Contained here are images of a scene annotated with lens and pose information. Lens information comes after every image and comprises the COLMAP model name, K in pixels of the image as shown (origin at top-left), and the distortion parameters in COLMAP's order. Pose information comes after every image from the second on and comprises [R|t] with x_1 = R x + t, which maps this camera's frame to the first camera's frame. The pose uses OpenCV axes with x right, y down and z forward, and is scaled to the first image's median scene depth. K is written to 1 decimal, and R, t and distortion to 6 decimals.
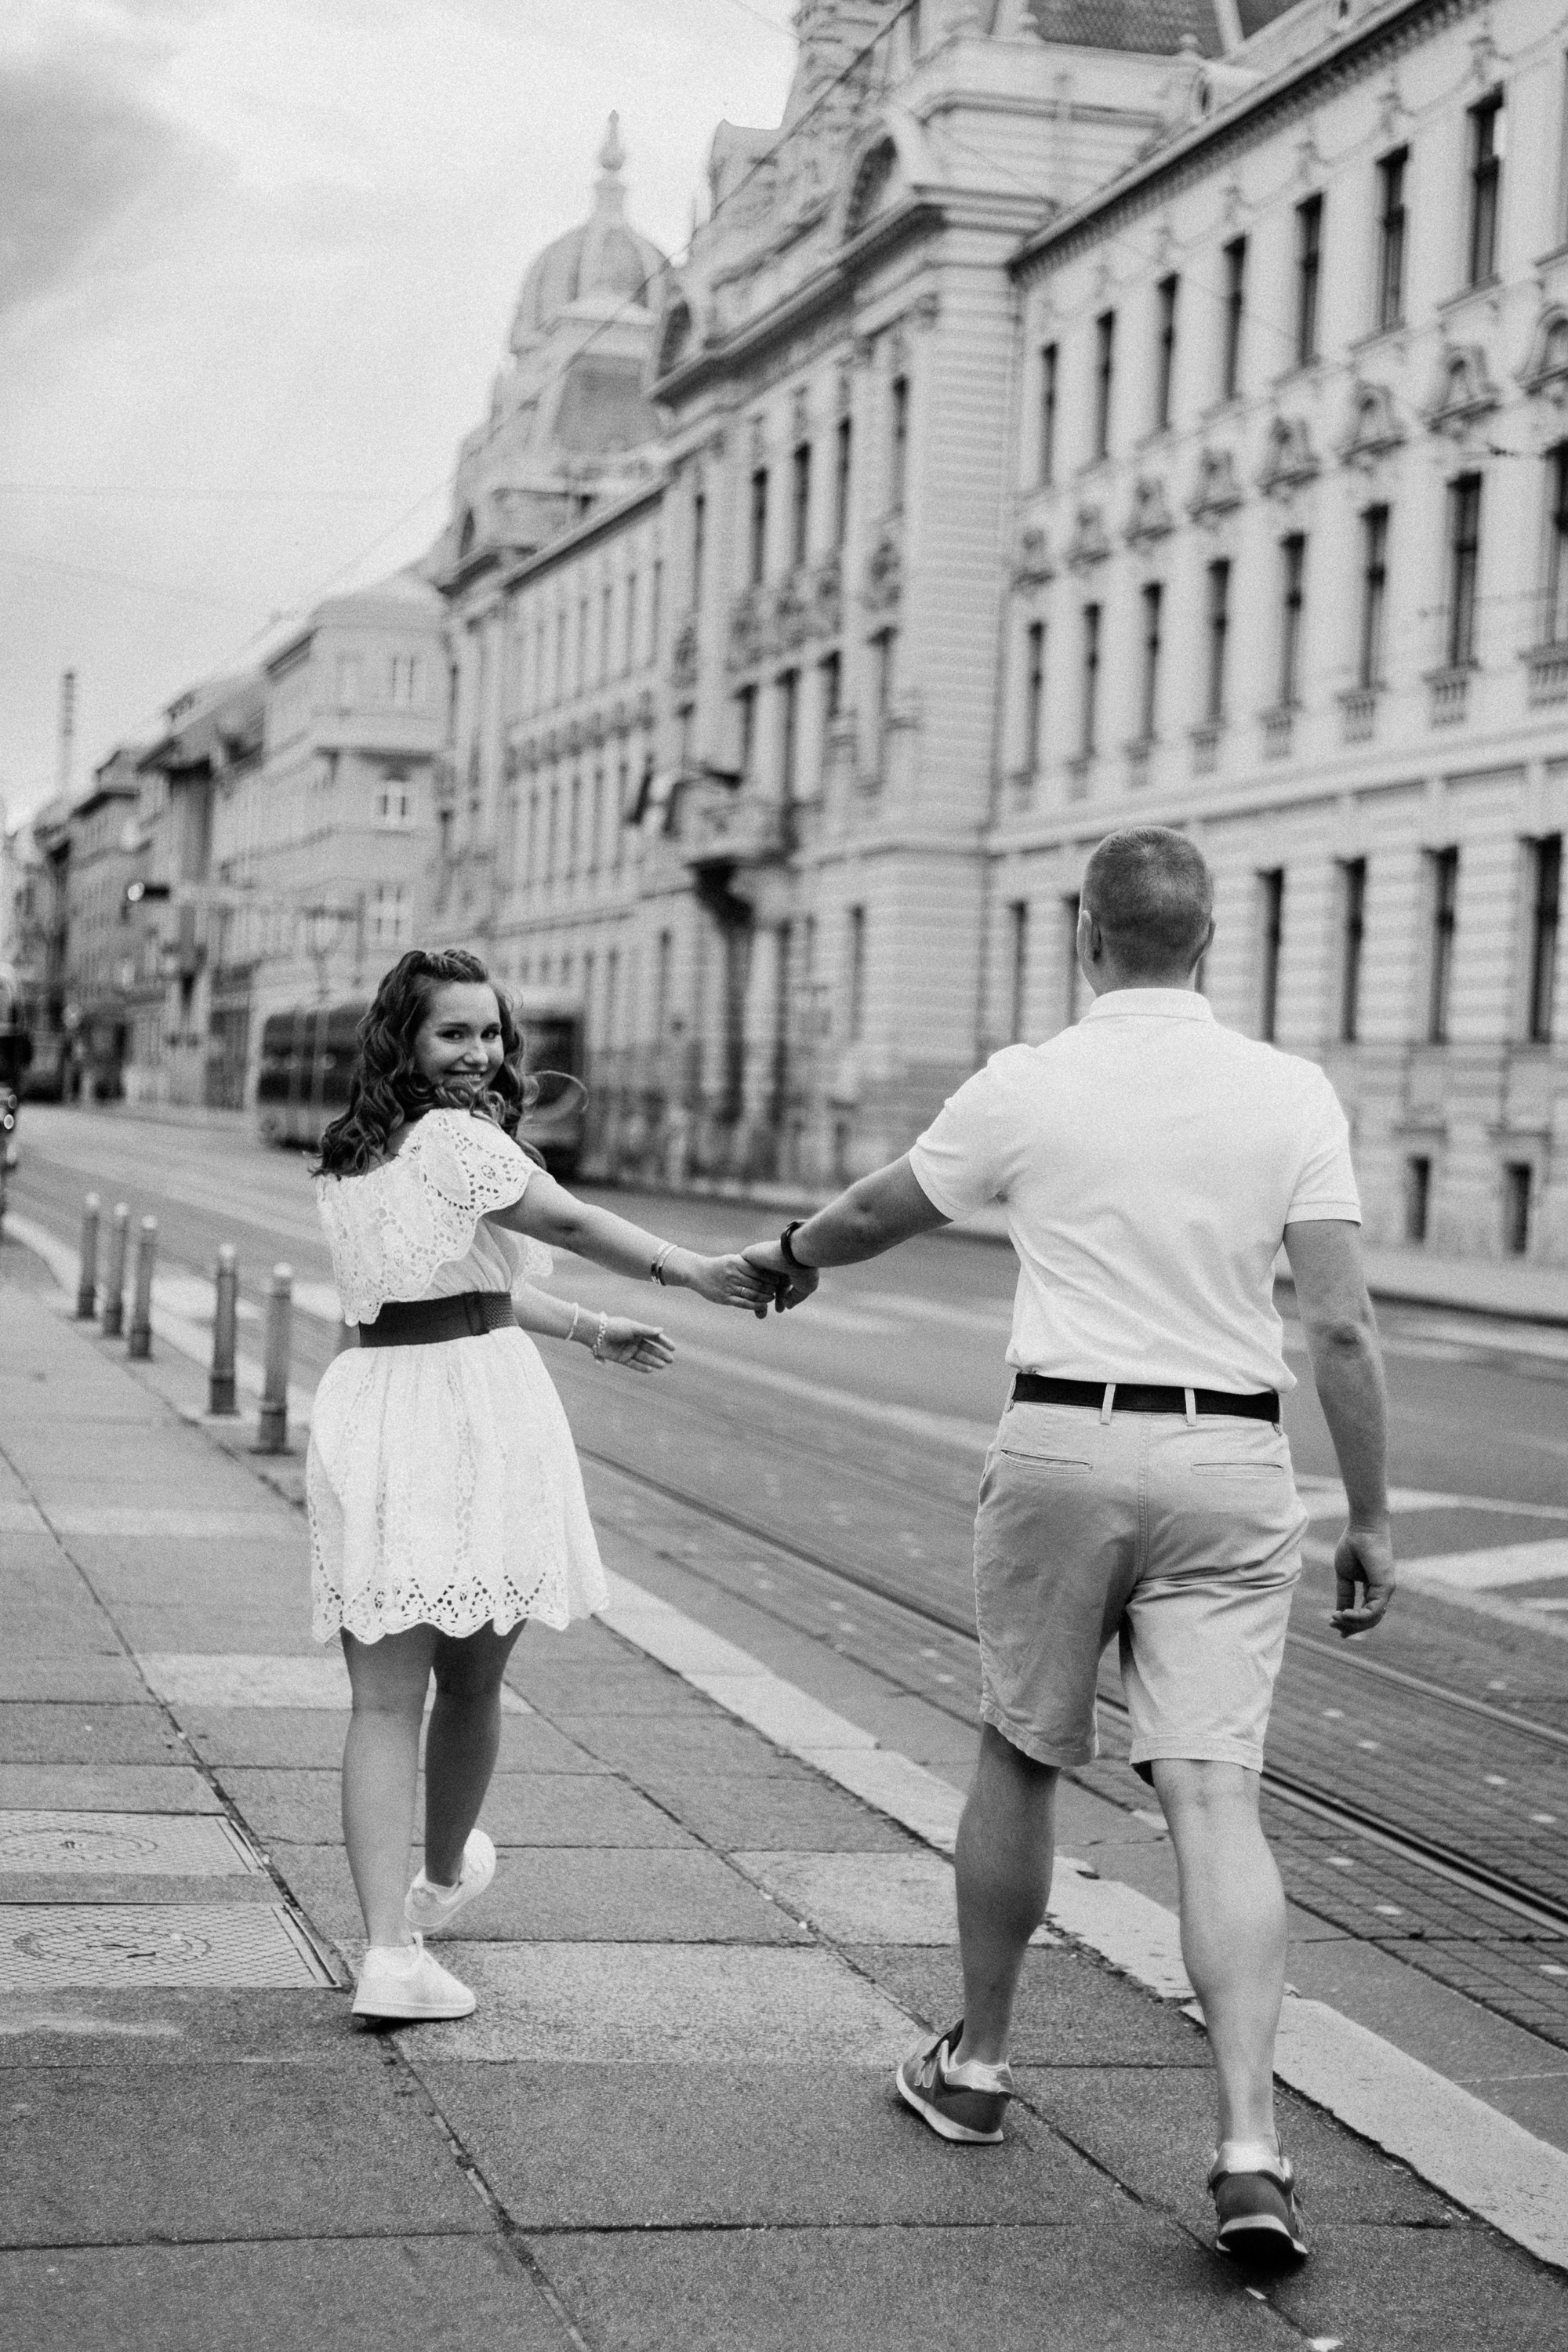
lens RADIAL K [[4002.8, 0, 852.3], [0, 4002.8, 1118.3], [0, 0, 1]] dist [0.066008, 0.103459]
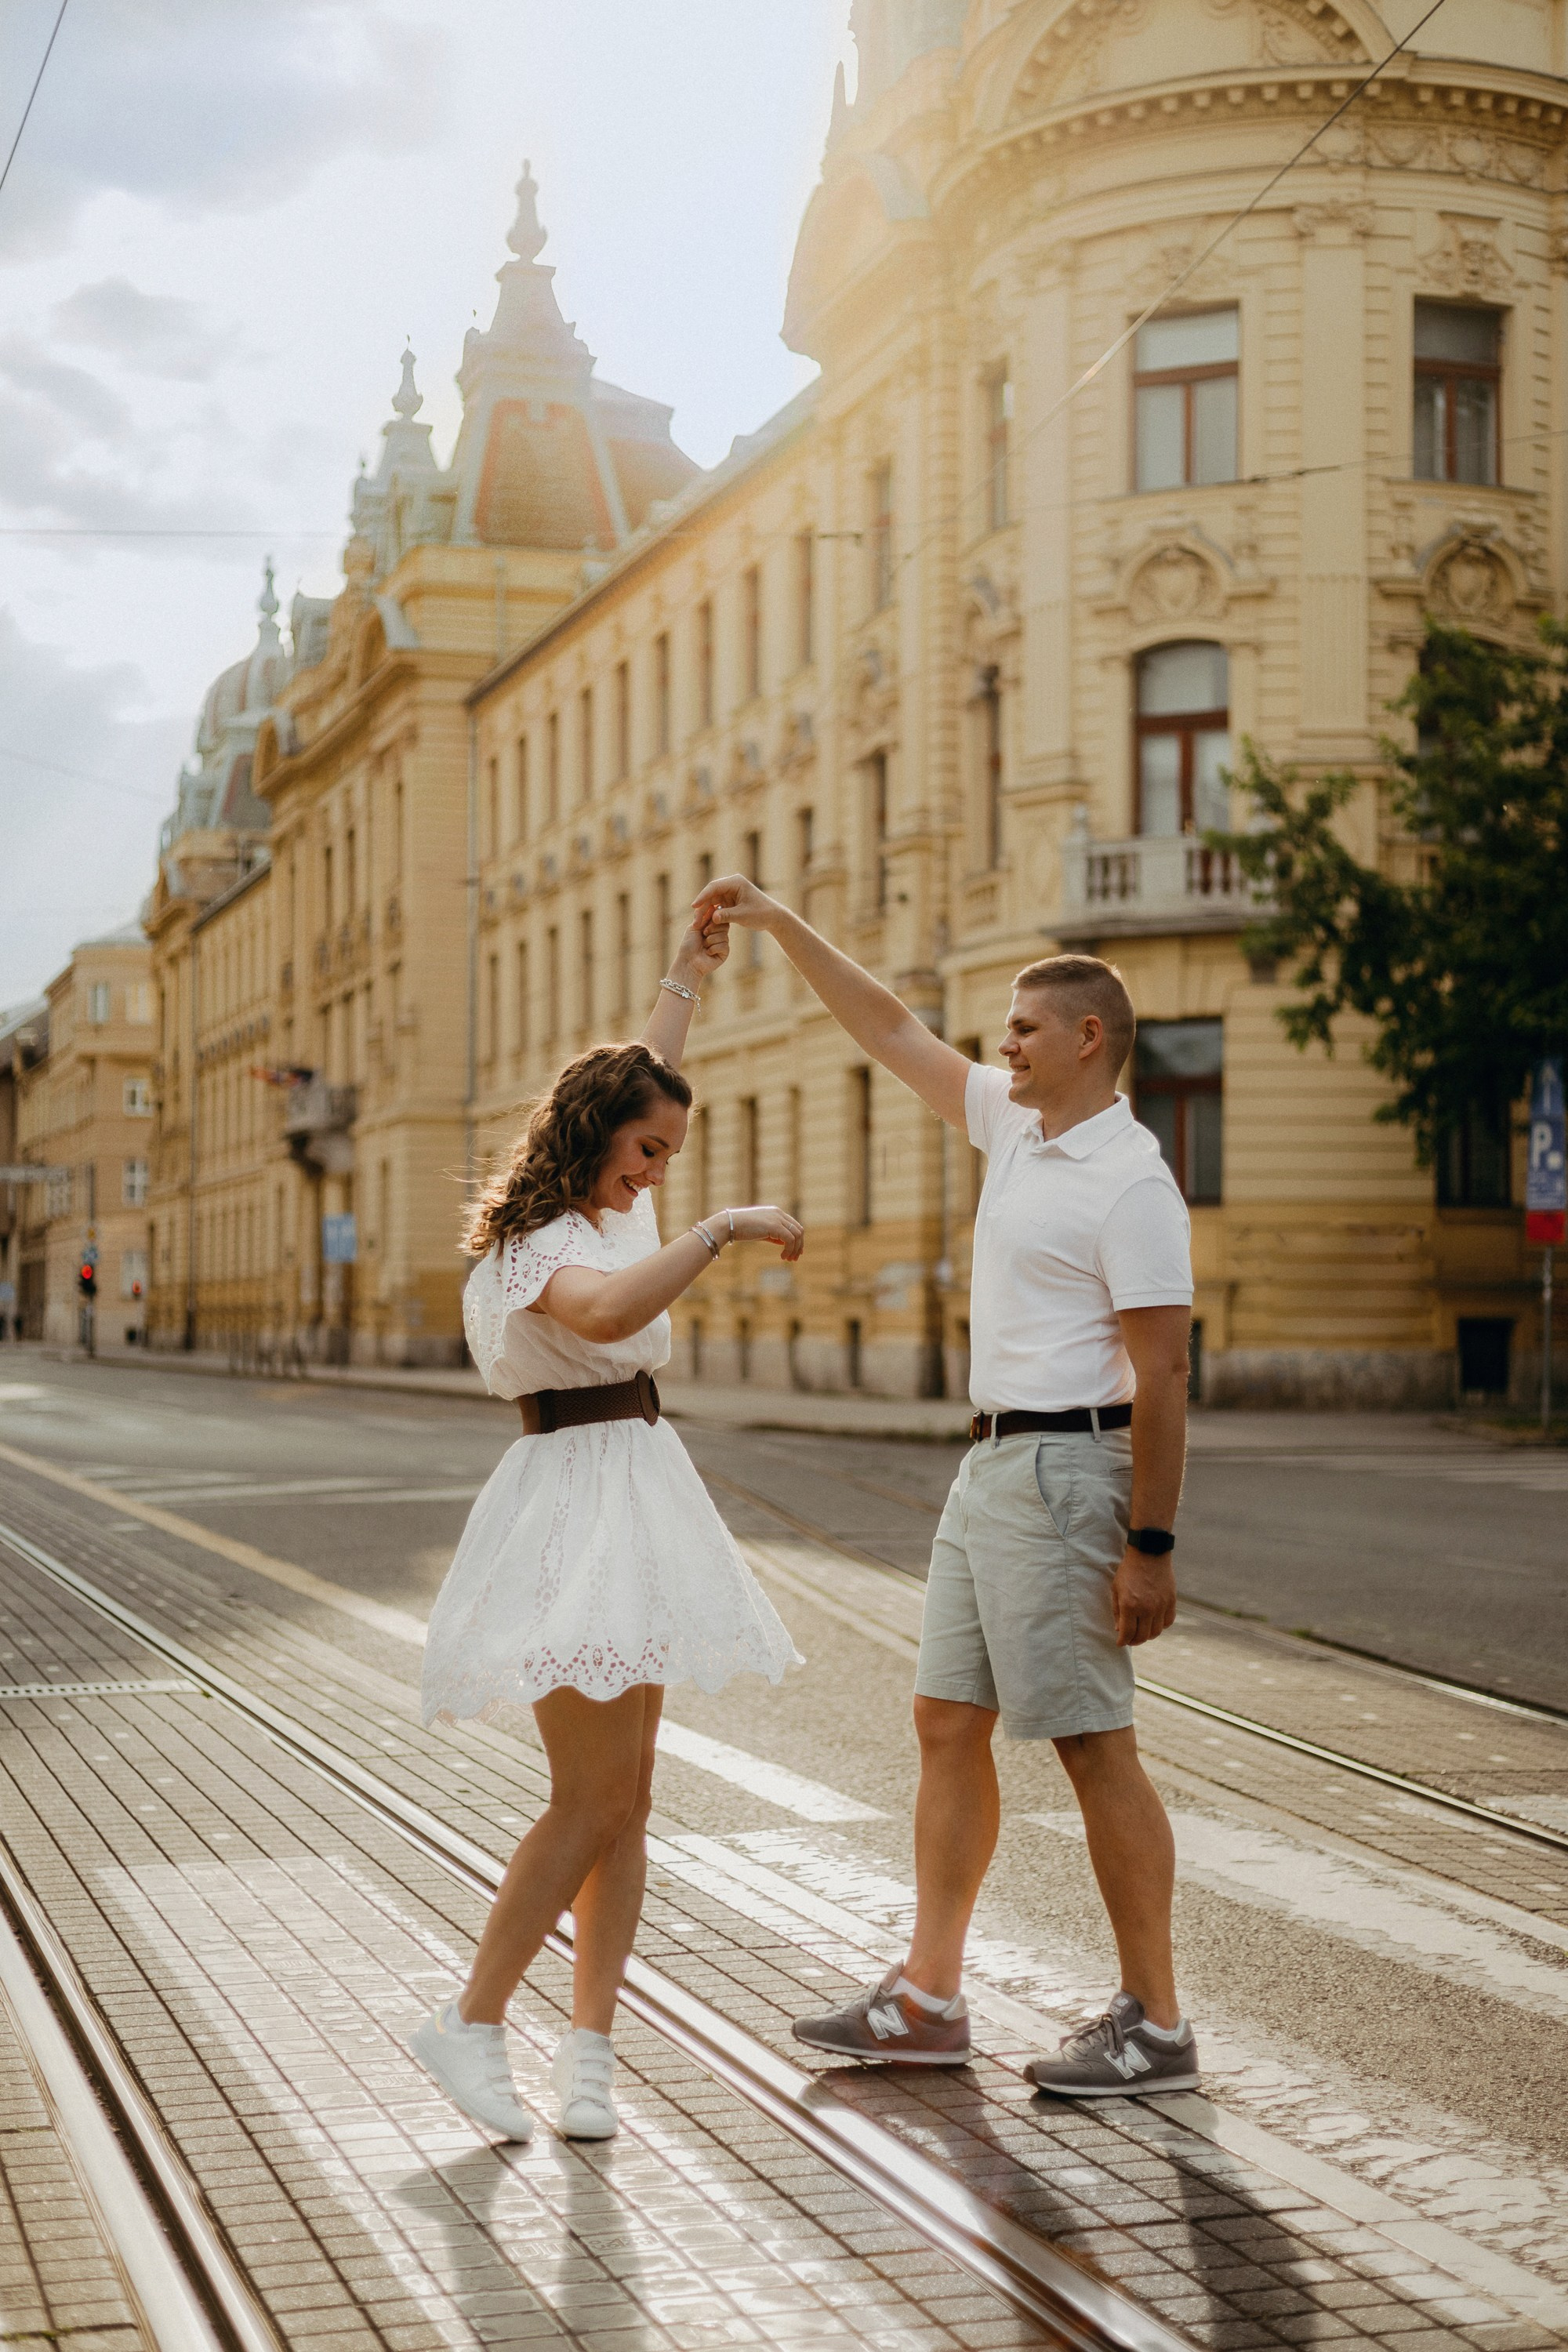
lens RADIAL K [[3277.3, 0, 762.8], [0, 3277.3, 1179.1], [0, 0, 1]] dist [0.081994, 0.055177]
pose [[0.998190, -0.042374, 0.042681, 0.081372], [0.044283, 0.998013, -0.044820, 0.009482], [-0.040697, 0.046629, 0.998083, -0.135263]]
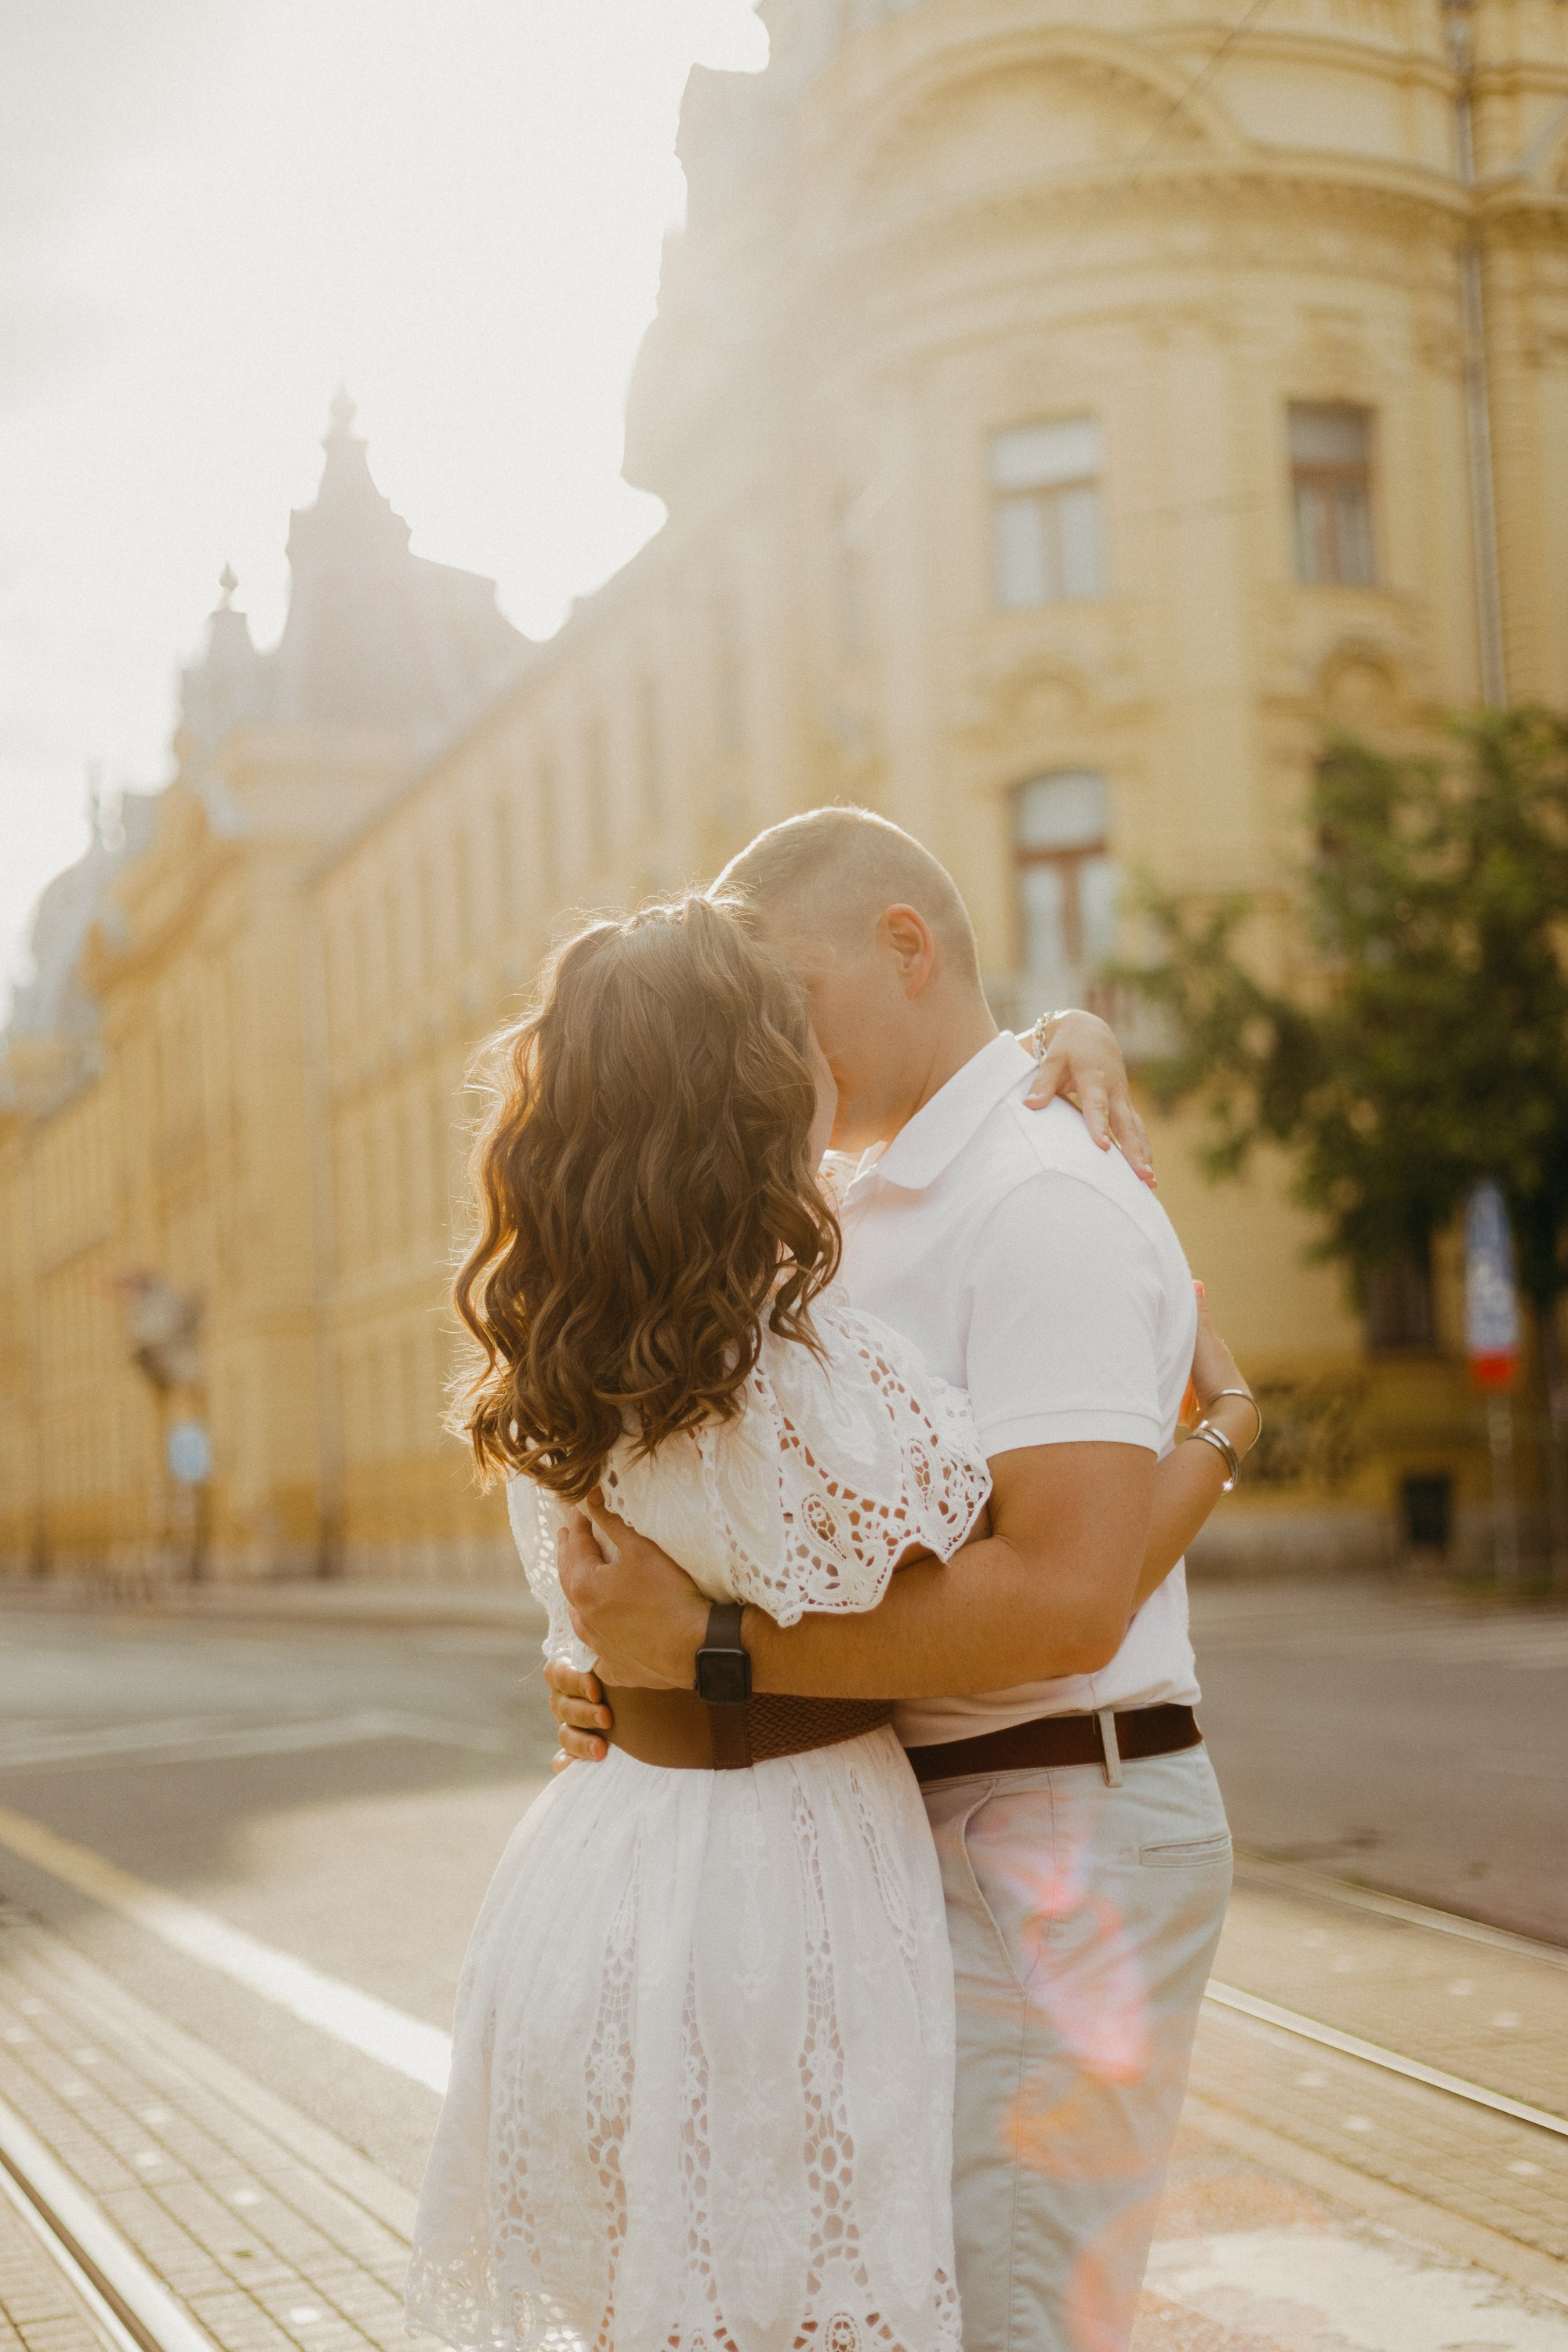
lens RADIAL K [[3314.1, 0, 786.4], [0, 3314.1, 1178.9], [0, 0, 1]] dist [0.078398, 0.042071]
pose [[0.991843, -0.086972, 0.093189, 0.082536], [0.096077, 0.990524, -0.098142, 0.009192], [-0.083771, 0.106295, 0.990800, -0.096281]]
